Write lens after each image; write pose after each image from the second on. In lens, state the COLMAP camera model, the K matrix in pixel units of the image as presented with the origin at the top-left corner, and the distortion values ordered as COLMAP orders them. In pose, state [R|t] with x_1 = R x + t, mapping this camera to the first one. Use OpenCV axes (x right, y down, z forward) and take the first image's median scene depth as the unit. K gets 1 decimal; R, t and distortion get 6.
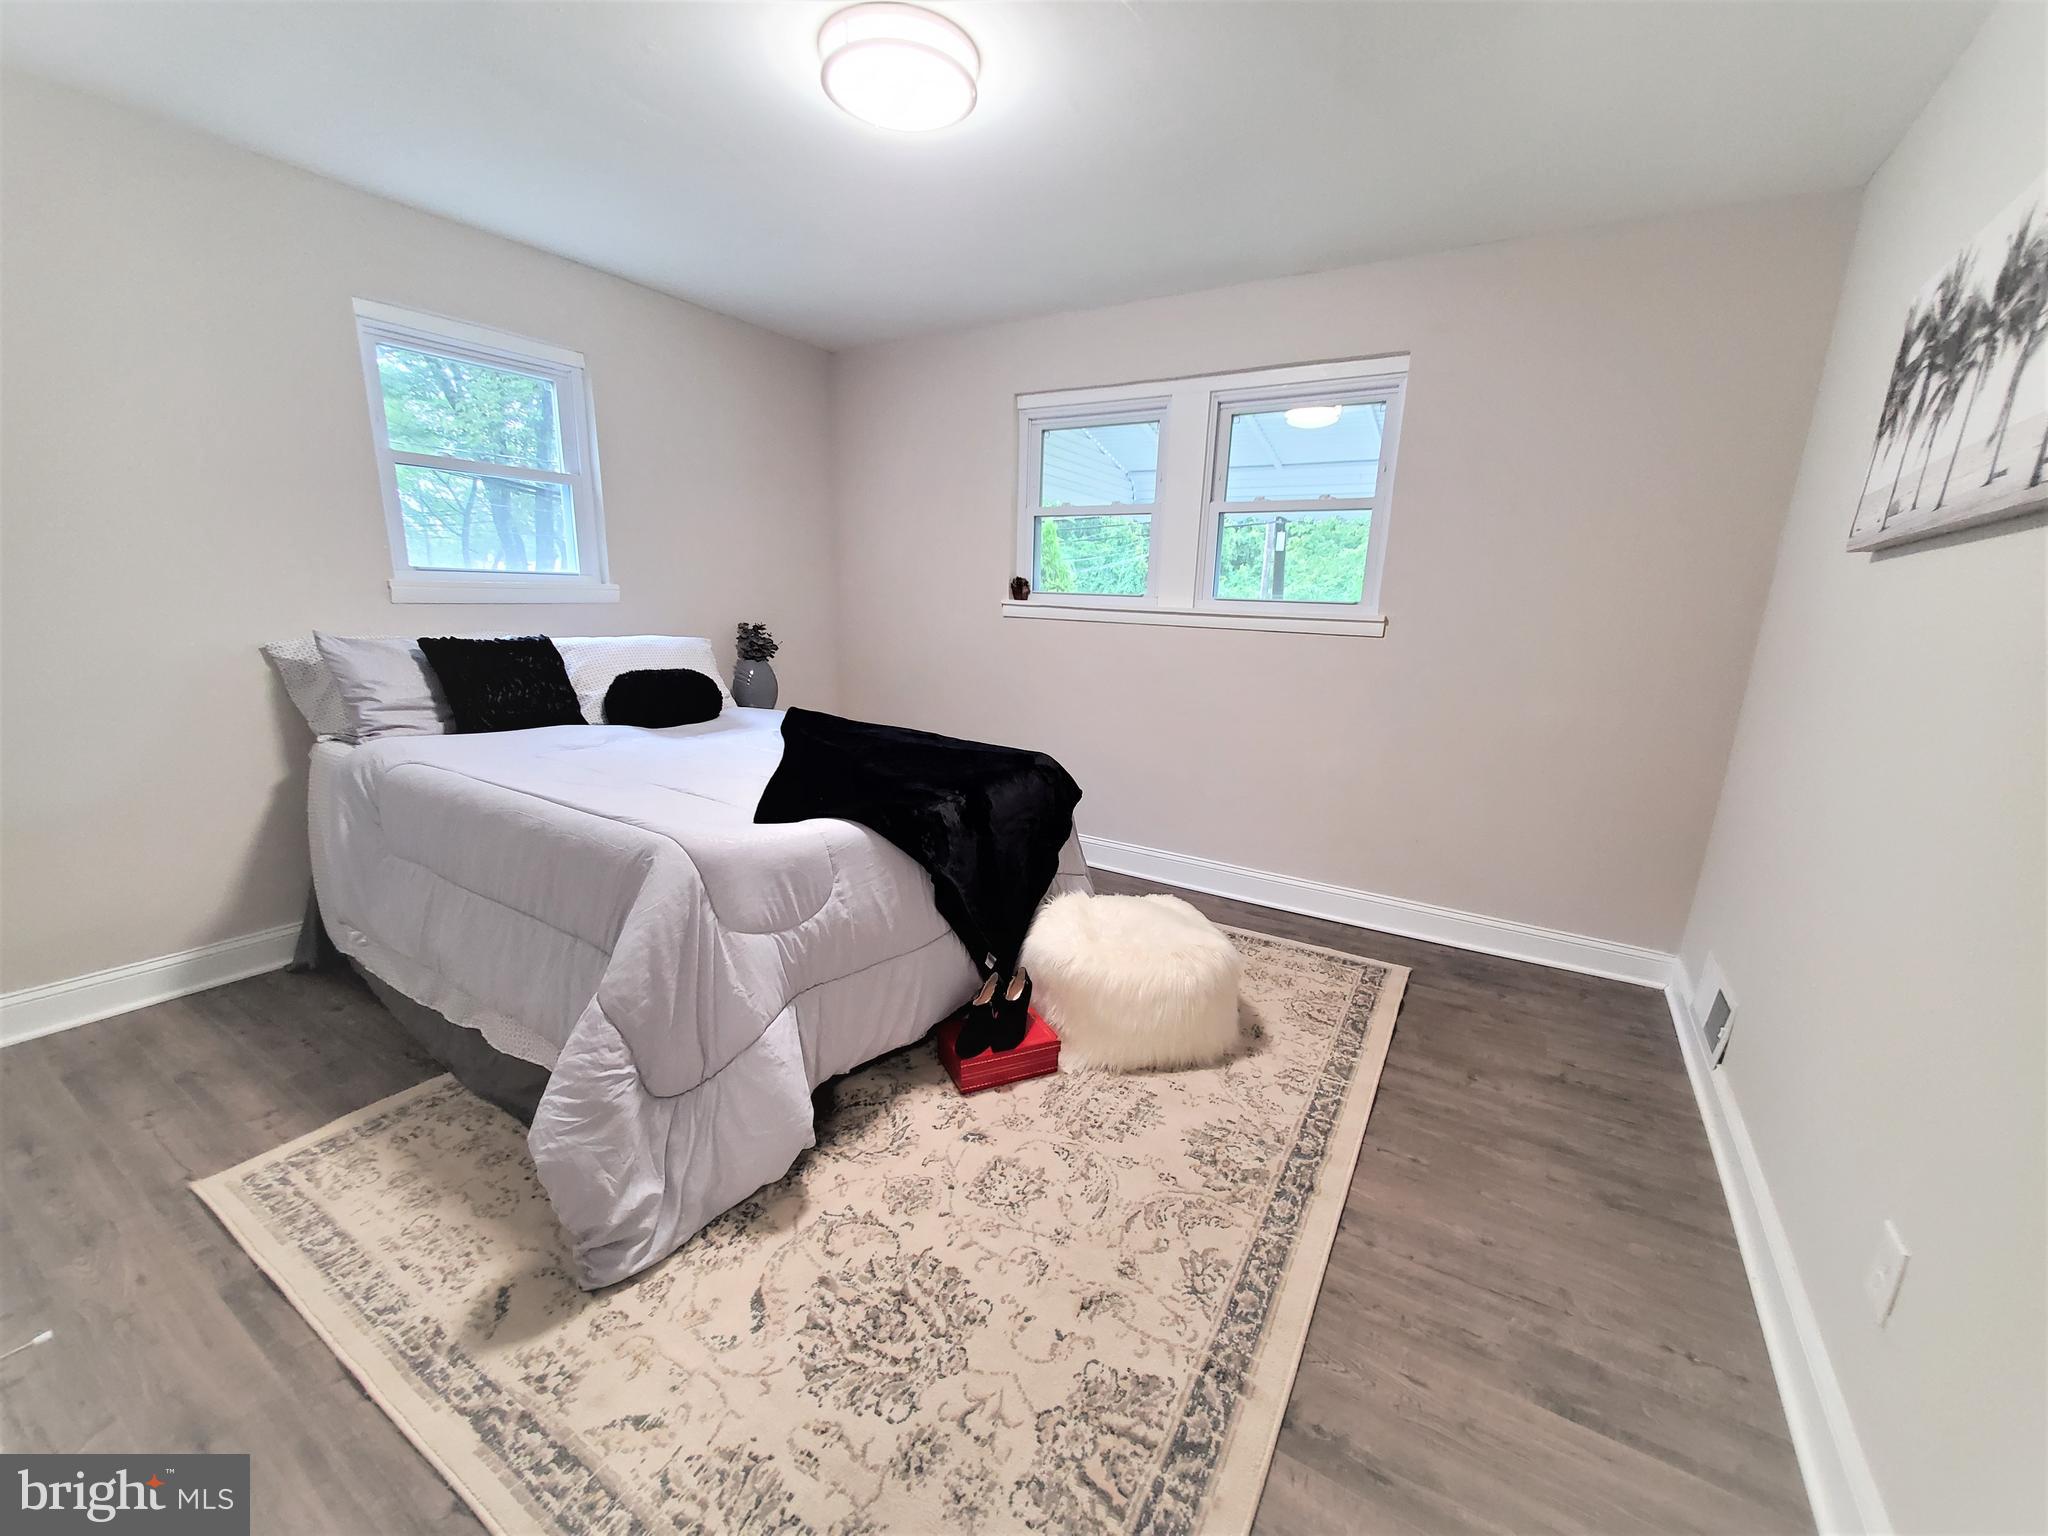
lens RADIAL K [[819.8, 0, 1037.4], [0, 819.8, 778.1], [0, 0, 1]] dist [-0.001920, -0.001465]
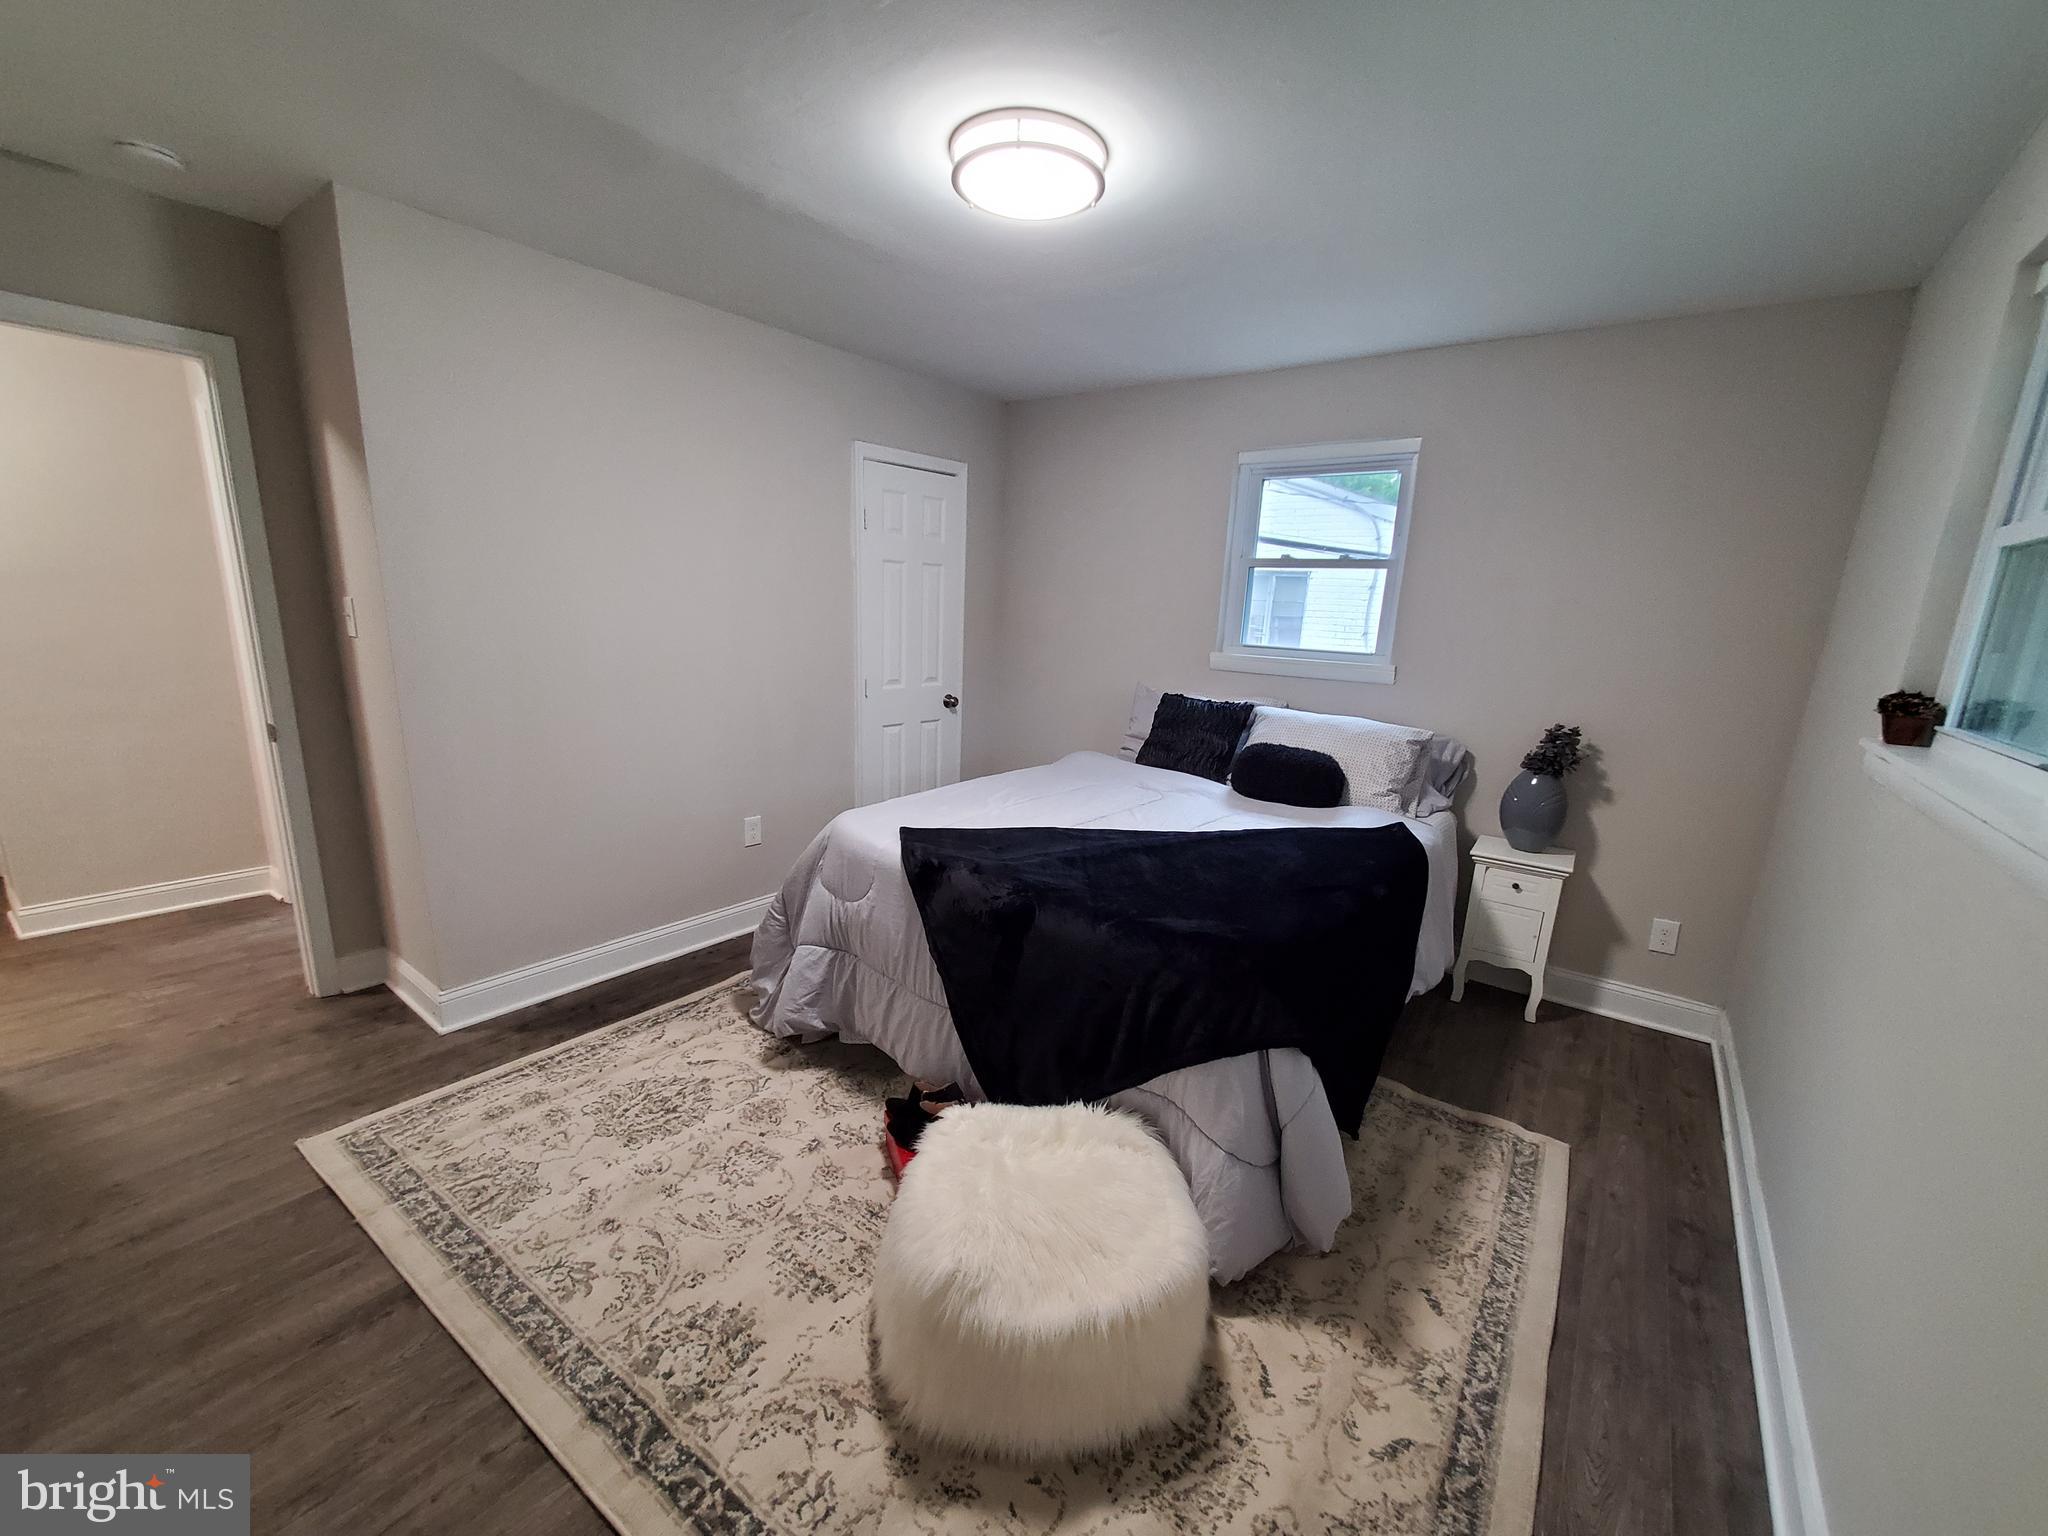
lens RADIAL K [[819.8, 0, 1035.3], [0, 819.8, 783.0], [0, 0, 1]] dist [-0.001920, -0.001465]
pose [[-0.079023, 0.179602, -0.980560, 1.028745], [-0.264820, 0.944512, 0.194341, -0.370516], [0.961055, 0.275029, -0.027075, 1.343558]]
